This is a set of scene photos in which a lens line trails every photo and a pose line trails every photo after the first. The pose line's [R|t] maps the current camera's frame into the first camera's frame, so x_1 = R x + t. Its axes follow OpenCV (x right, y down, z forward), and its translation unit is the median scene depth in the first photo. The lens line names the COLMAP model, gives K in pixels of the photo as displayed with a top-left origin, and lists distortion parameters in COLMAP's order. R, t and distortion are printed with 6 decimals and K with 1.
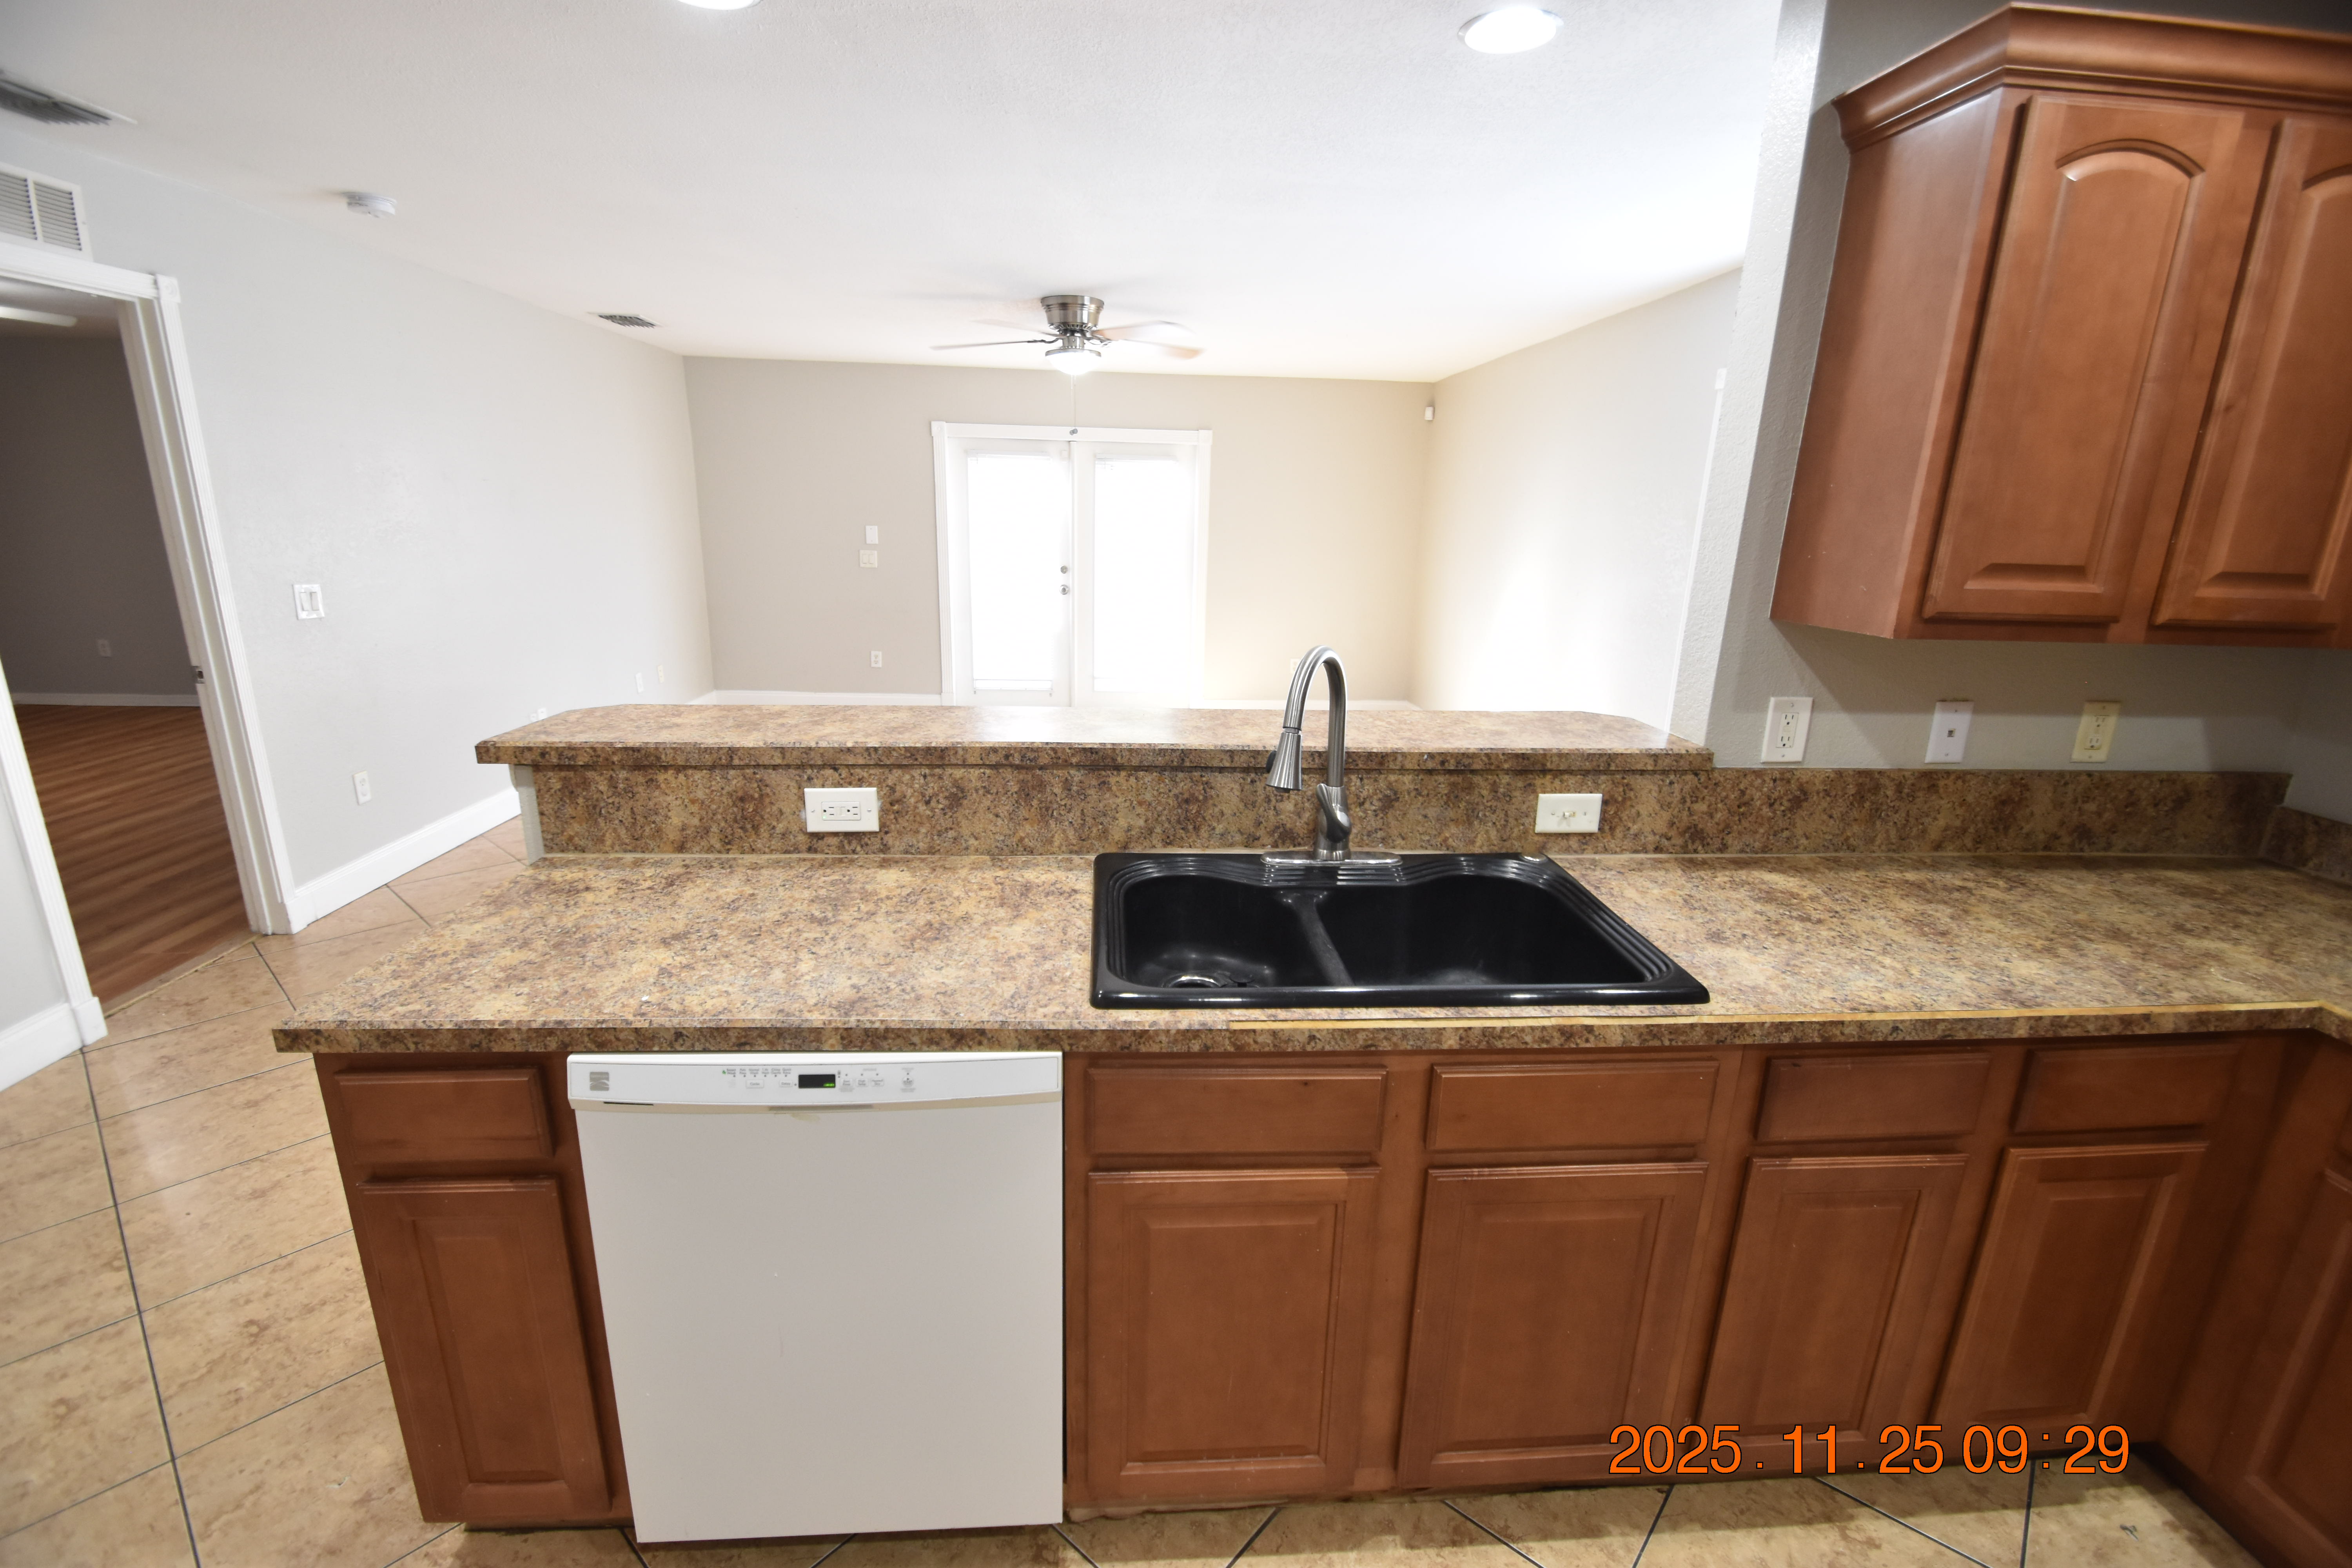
lens RADIAL K [[1031.9, 0, 1171.8], [0, 1031.9, 796.9], [0, 0, 1]] dist [0.015089, -0.017532]
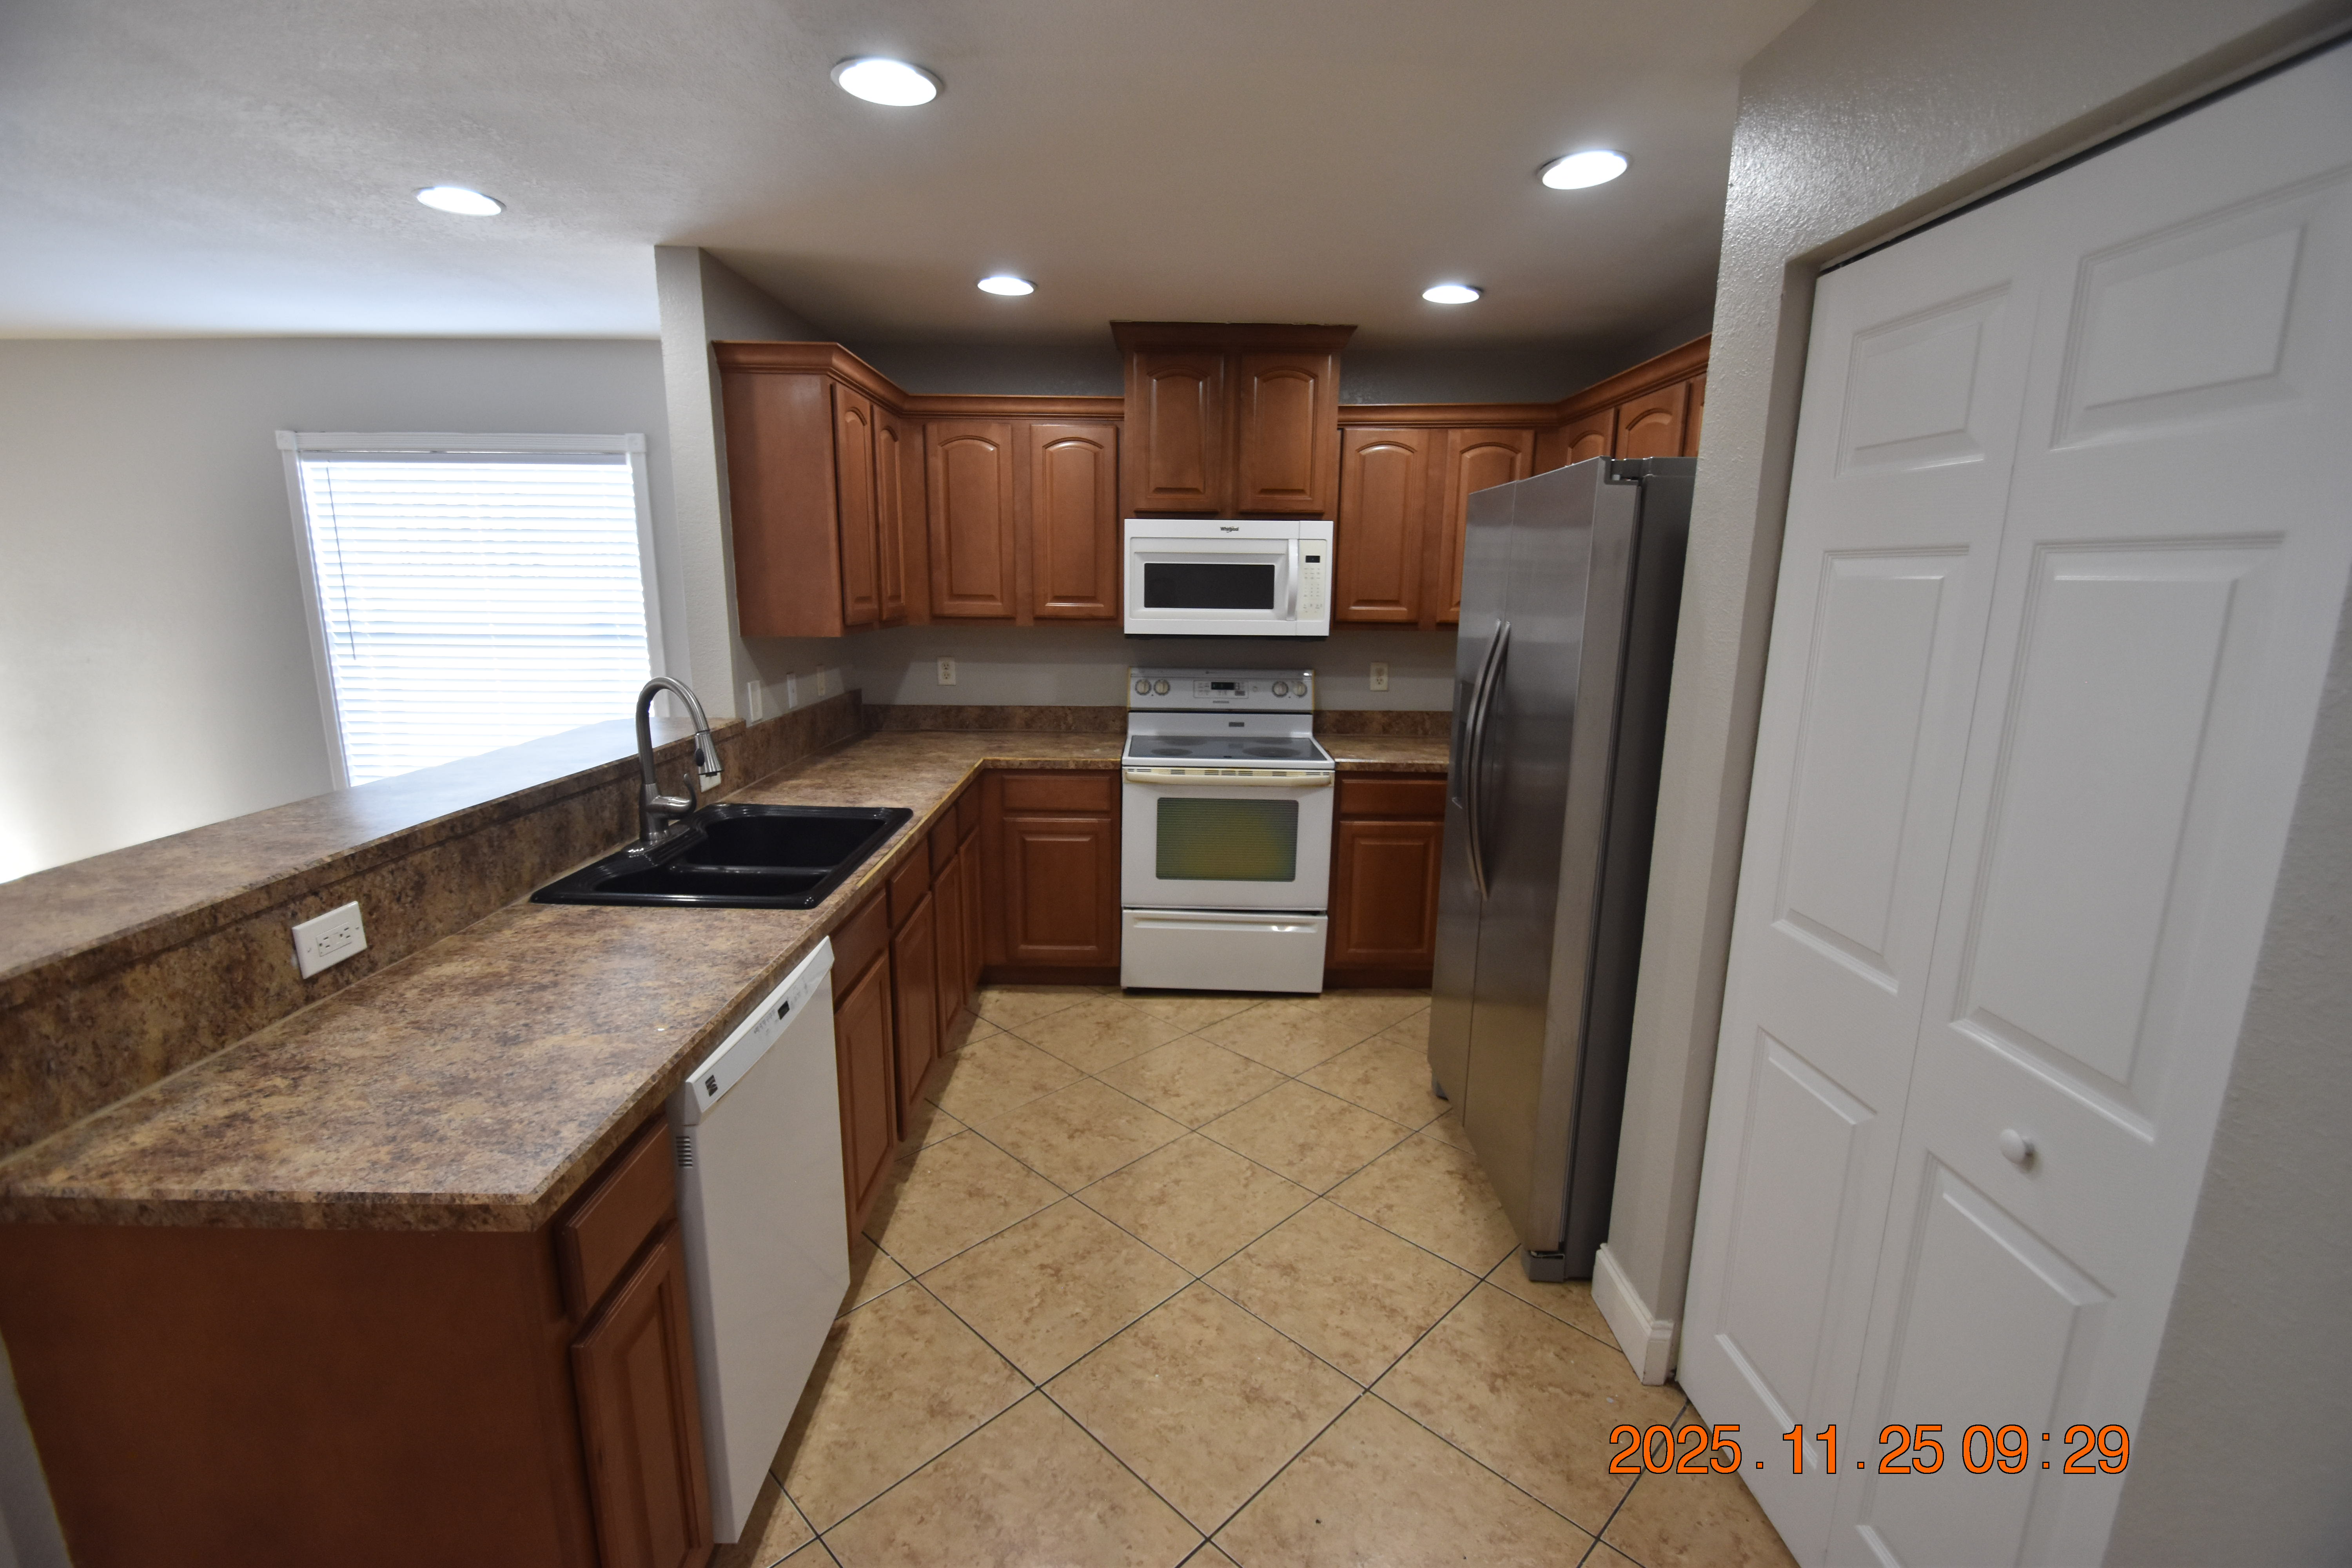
lens RADIAL K [[1031.9, 0, 1171.8], [0, 1031.9, 796.9], [0, 0, 1]] dist [0.015089, -0.017532]
pose [[0.063001, -0.231491, 0.970795, -1.105011], [0.260294, 0.942872, 0.207940, -0.097271], [-0.963472, 0.239592, 0.119658, 0.200008]]
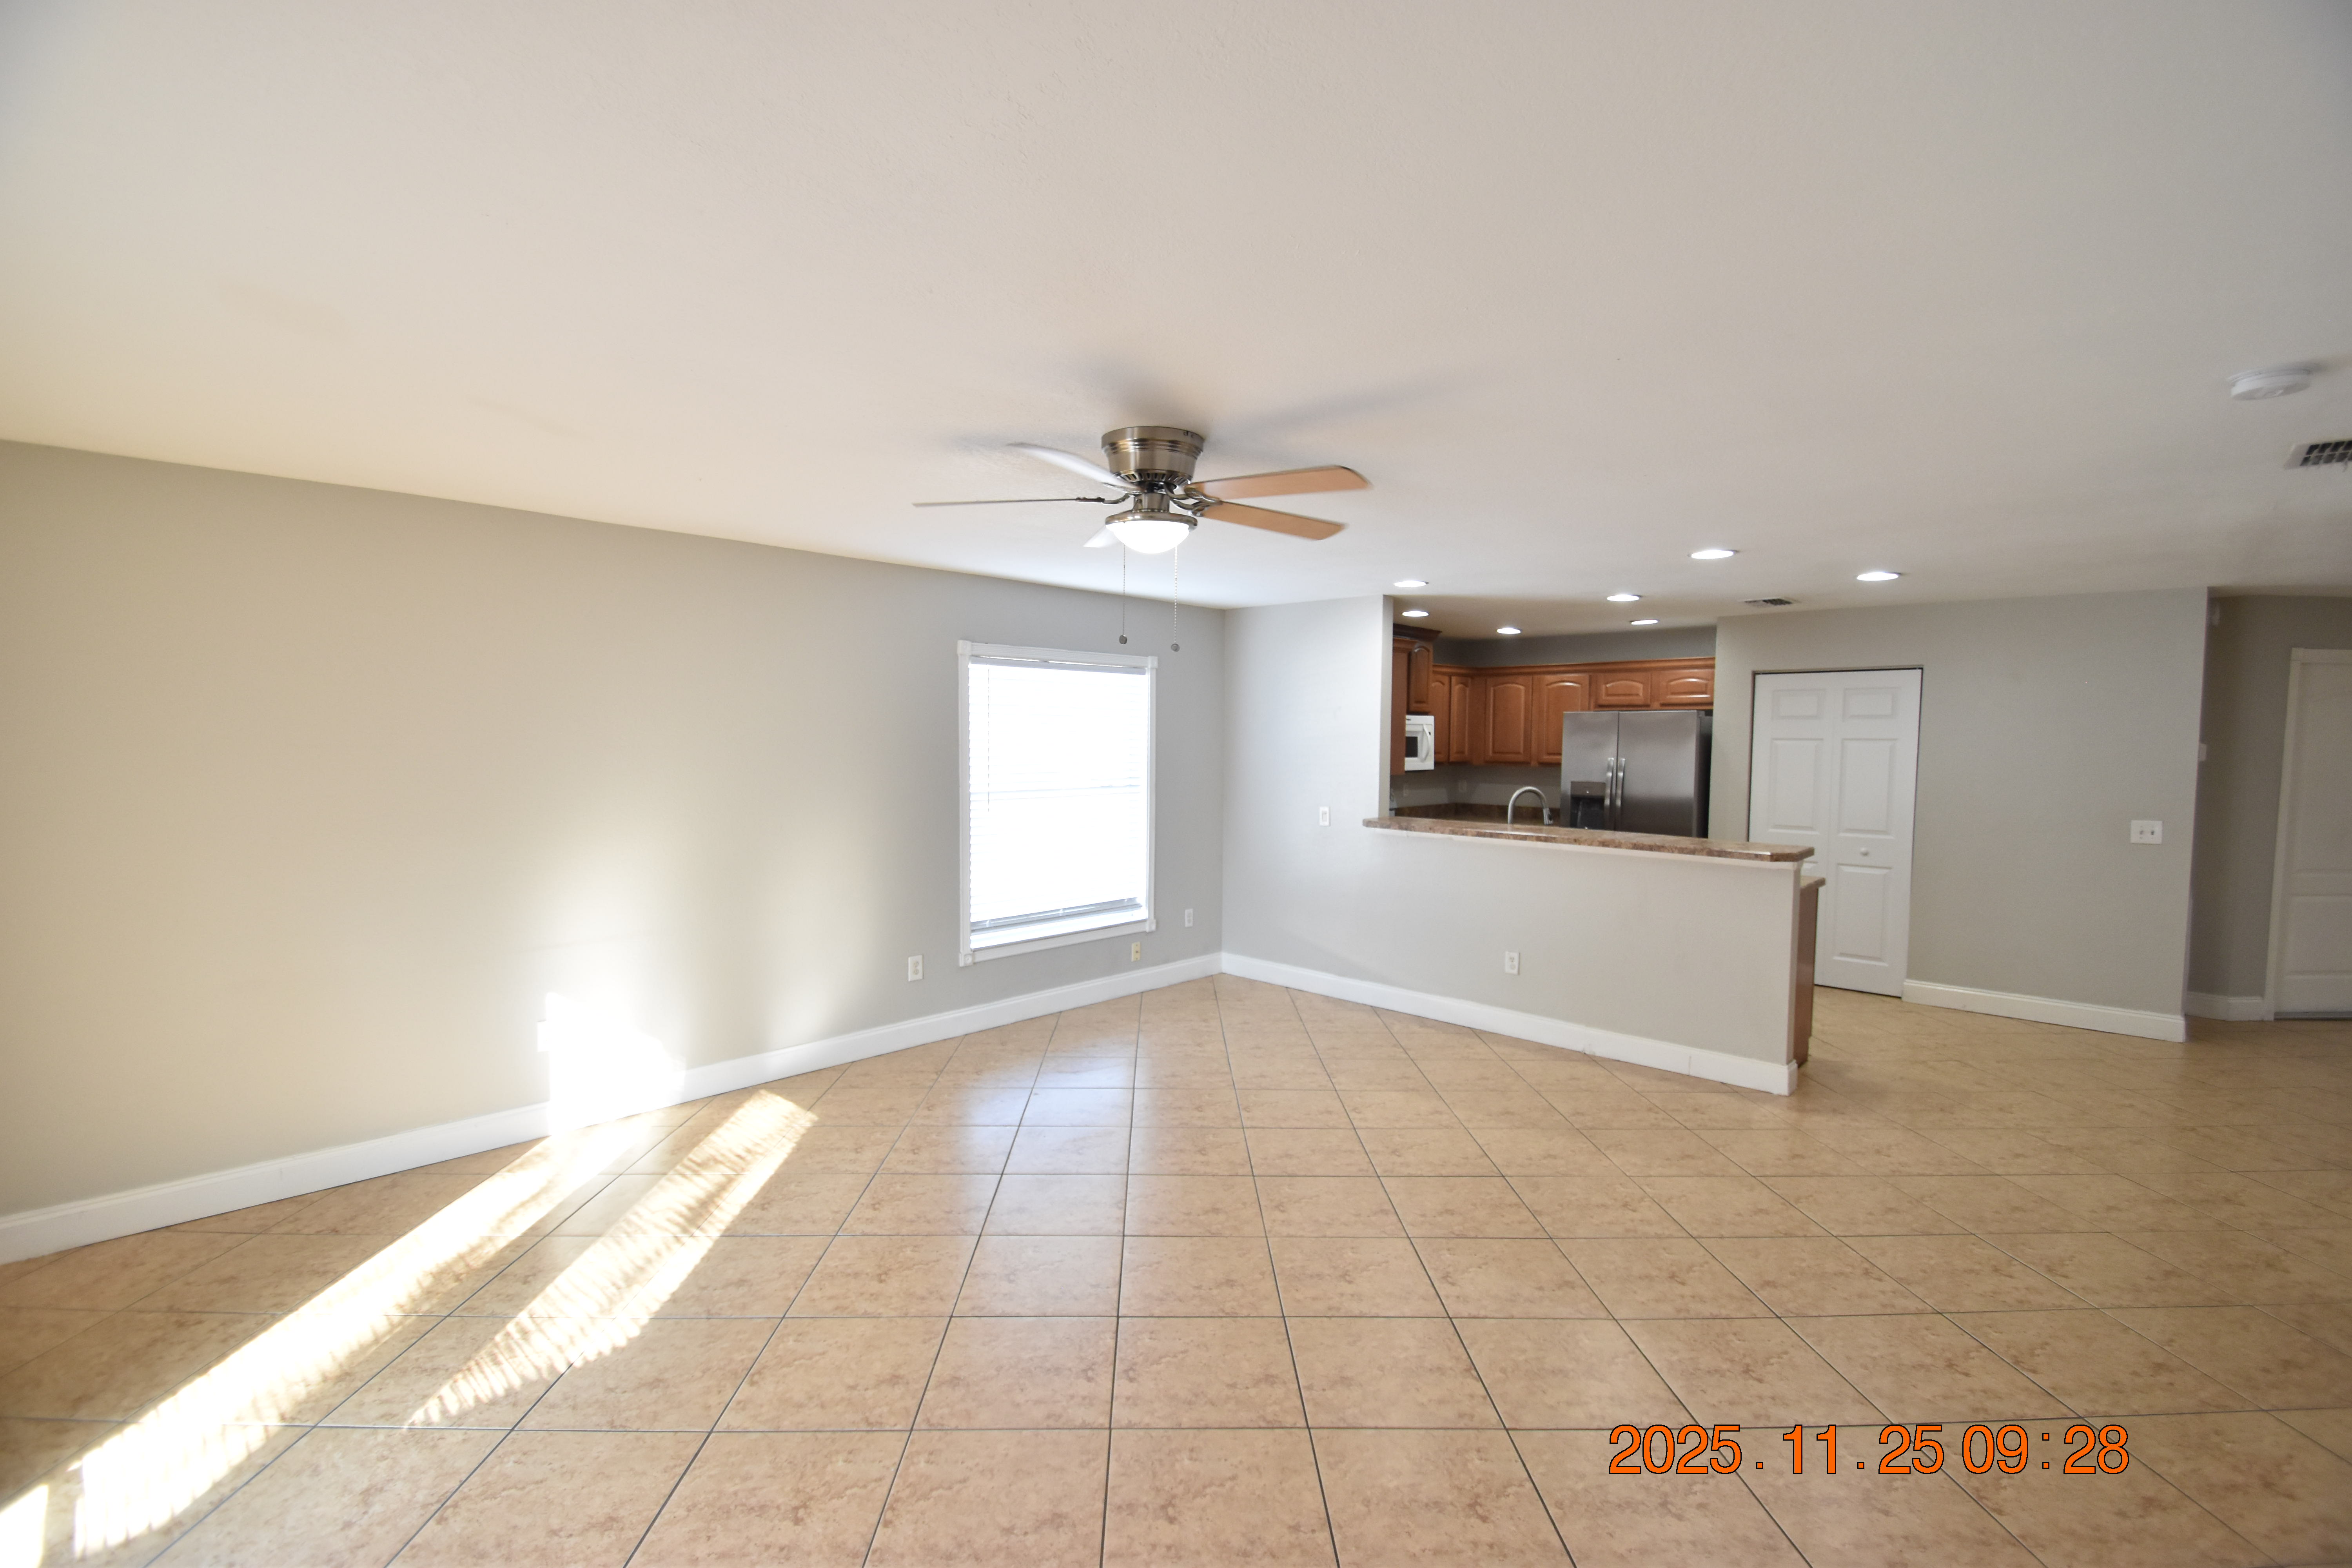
lens RADIAL K [[1031.9, 0, 1171.8], [0, 1031.9, 796.9], [0, 0, 1]] dist [0.015089, -0.017532]
pose [[-0.675220, -0.073214, 0.733974, -1.462396], [0.176684, 0.950040, 0.257307, -1.121468], [-0.716143, 0.303421, -0.628550, 3.723057]]
